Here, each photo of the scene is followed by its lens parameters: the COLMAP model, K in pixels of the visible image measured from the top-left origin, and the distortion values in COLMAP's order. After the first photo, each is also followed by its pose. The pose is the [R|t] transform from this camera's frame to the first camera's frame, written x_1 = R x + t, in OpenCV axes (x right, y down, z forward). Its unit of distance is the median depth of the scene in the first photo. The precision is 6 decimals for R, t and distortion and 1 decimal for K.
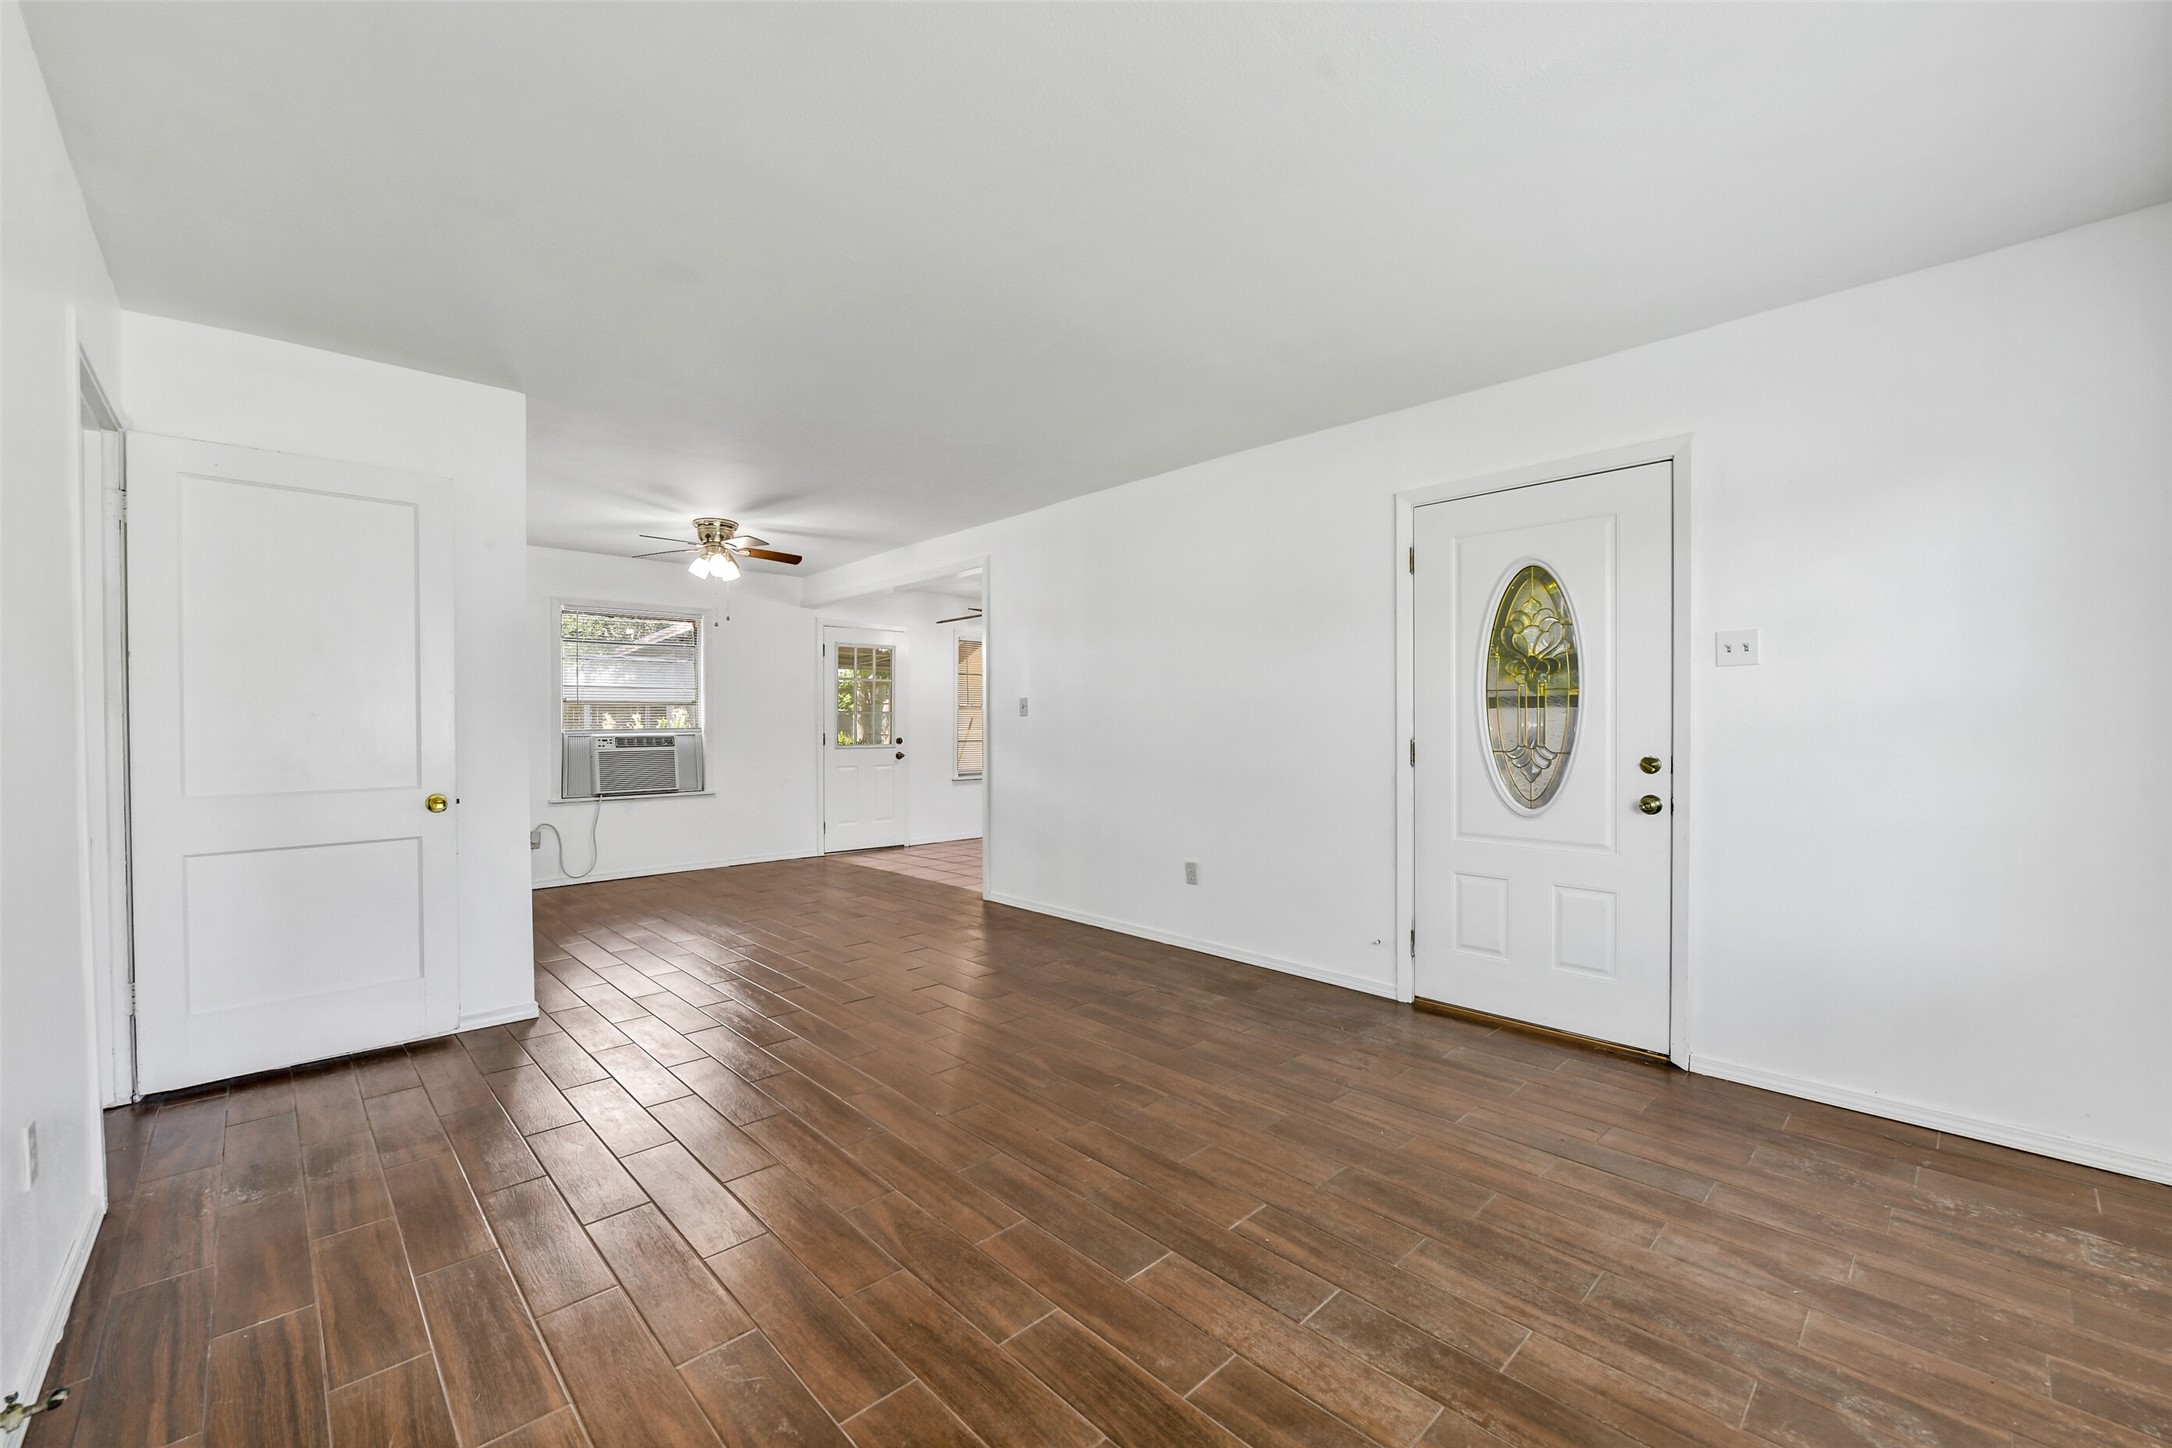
lens RADIAL K [[866.1, 0, 1088.3], [0, 866.1, 720.6], [0, 0, 1]] dist [-0.006031, -0.001748]
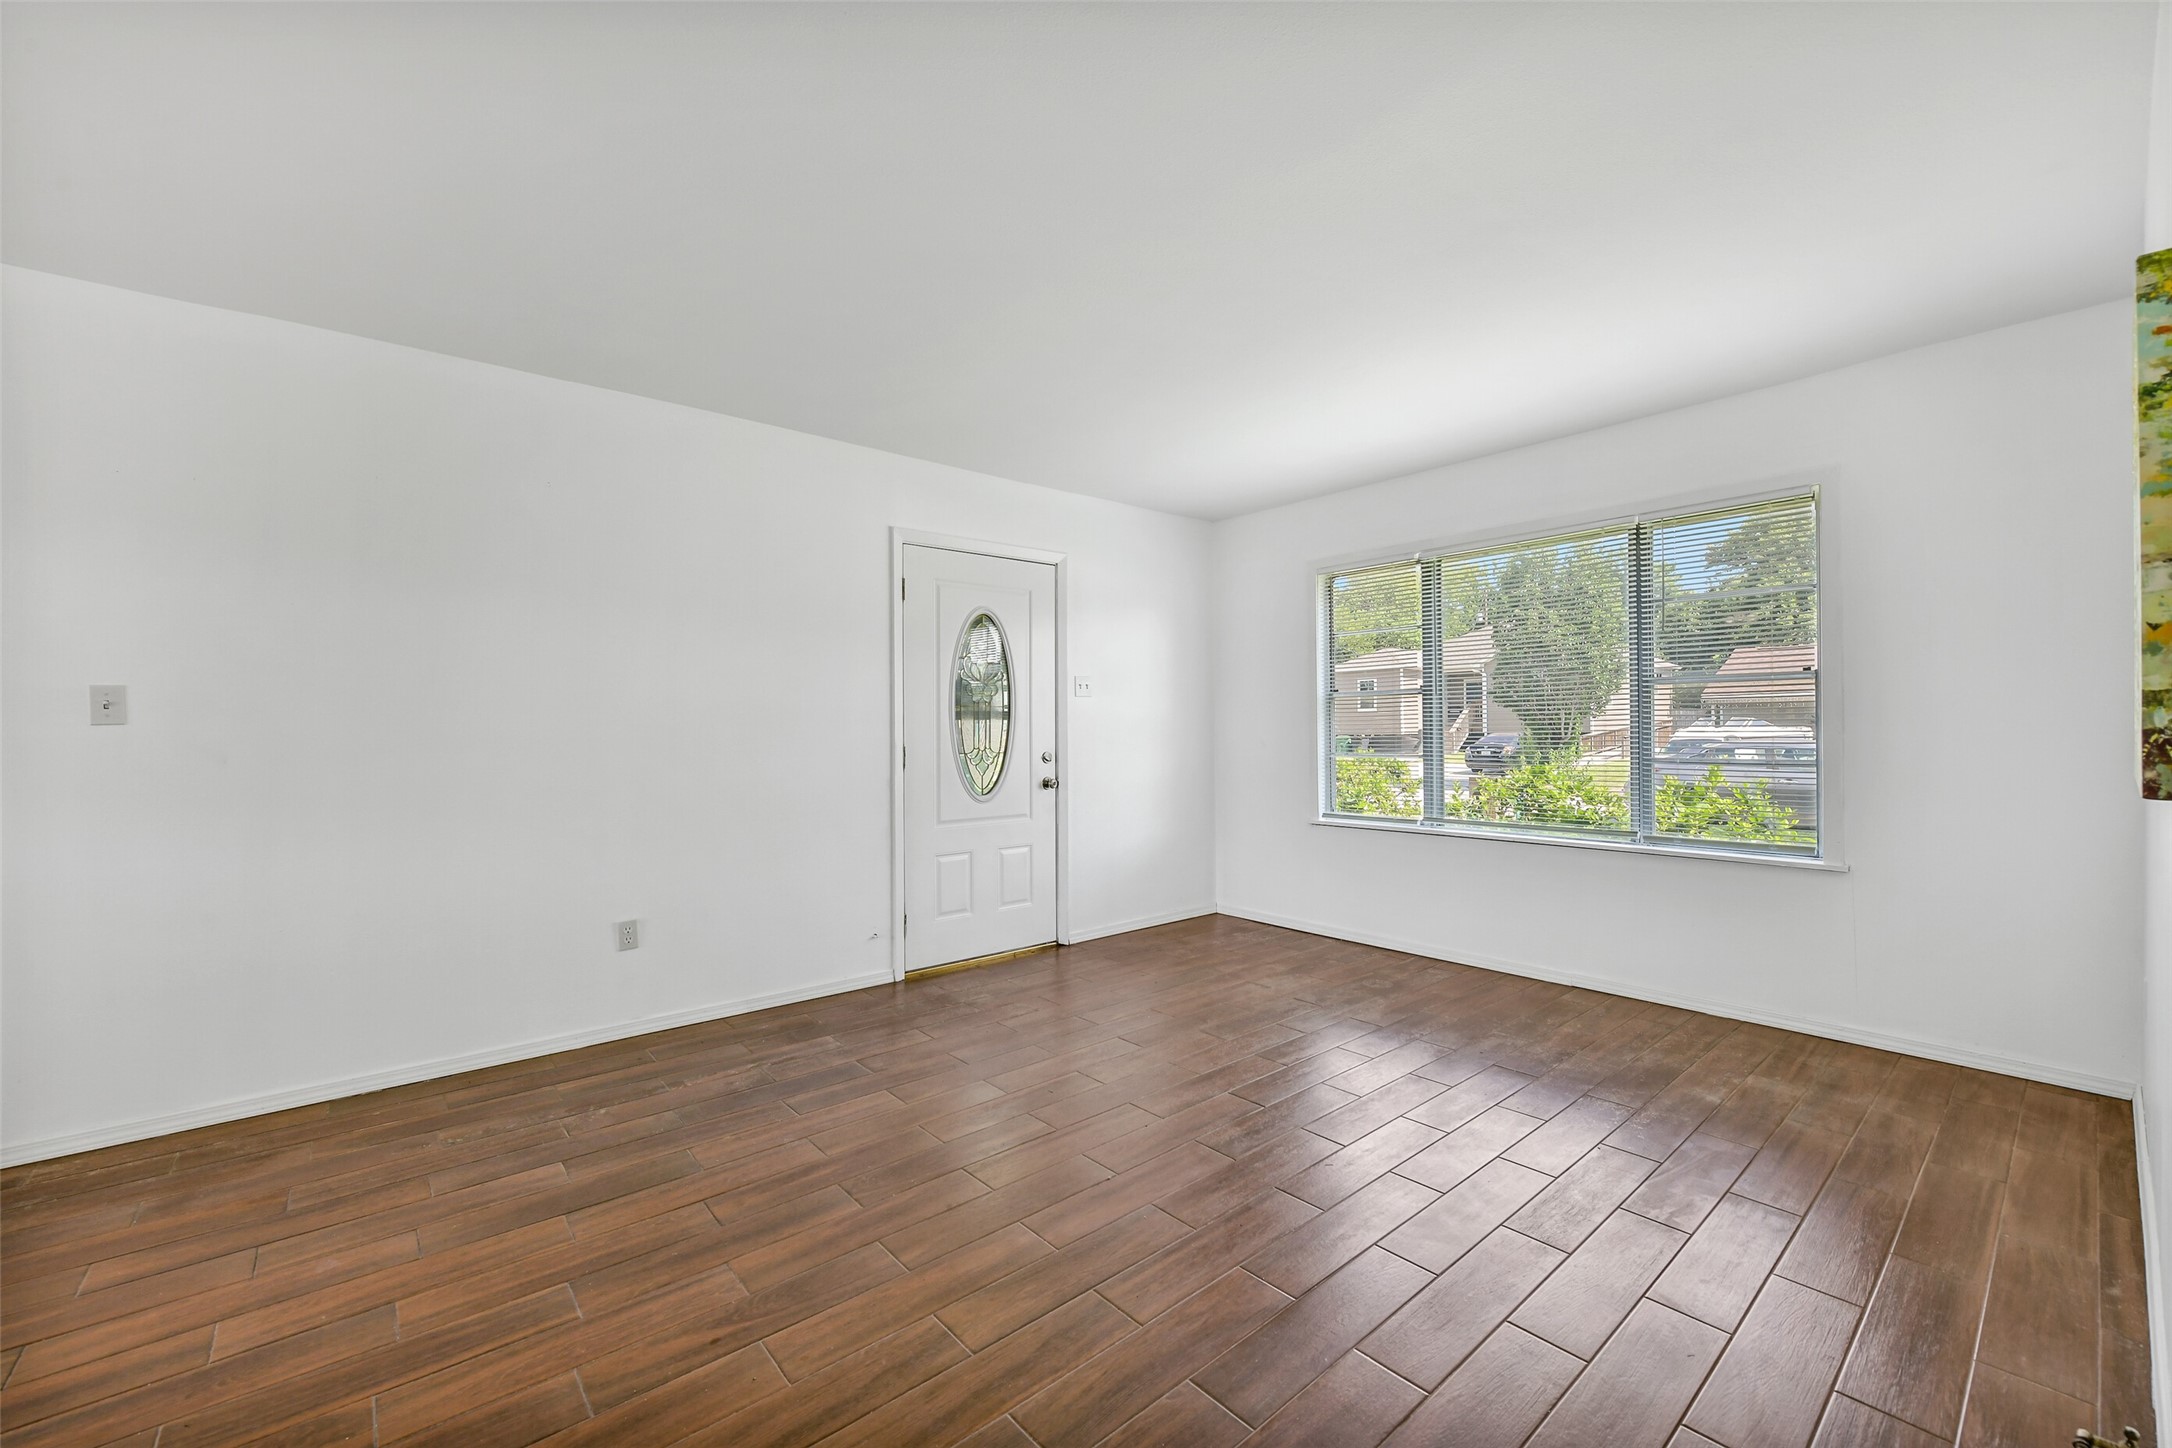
lens RADIAL K [[866.1, 0, 1089.3], [0, 866.1, 726.9], [0, 0, 1]] dist [-0.006031, -0.001748]
pose [[0.062627, 0.004029, 0.998029, -0.622376], [0.007761, 0.999960, -0.004524, 0.002778], [-0.998007, 0.008029, 0.062593, 0.572935]]
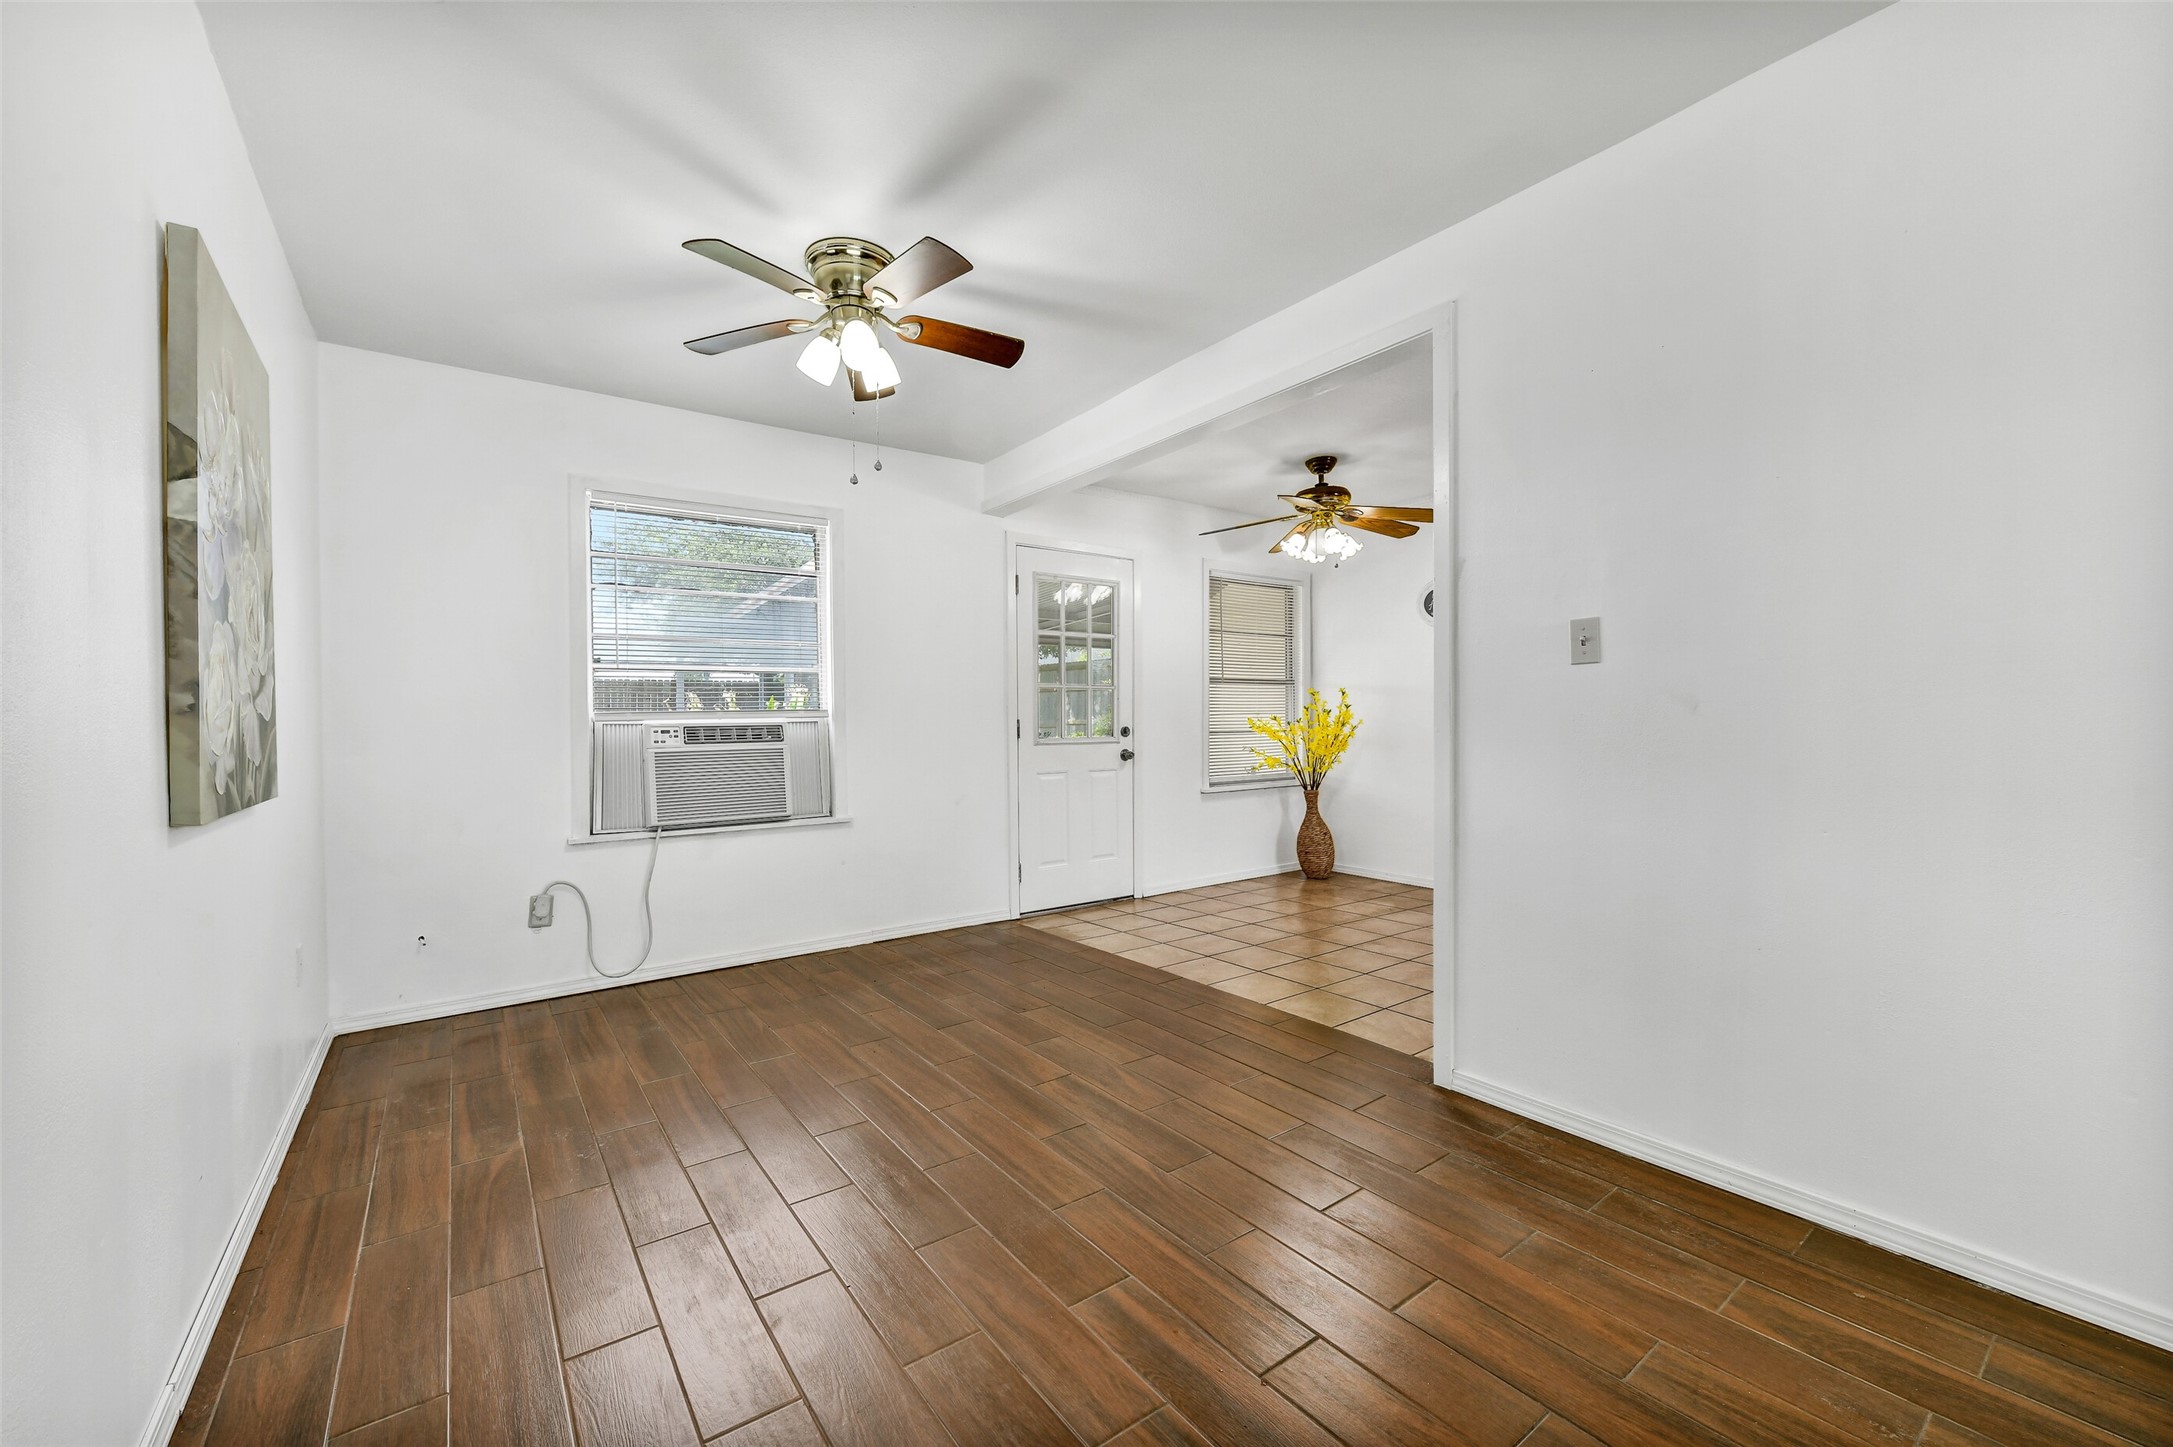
lens RADIAL K [[866.5, 0, 1085.3], [0, 866.5, 721.3], [0, 0, 1]] dist [-0.006031, -0.001748]
pose [[0.991161, -0.006715, -0.132493, -0.318504], [0.007694, 0.999947, 0.006881, 0.021918], [0.132439, -0.007840, 0.991160, 0.717265]]
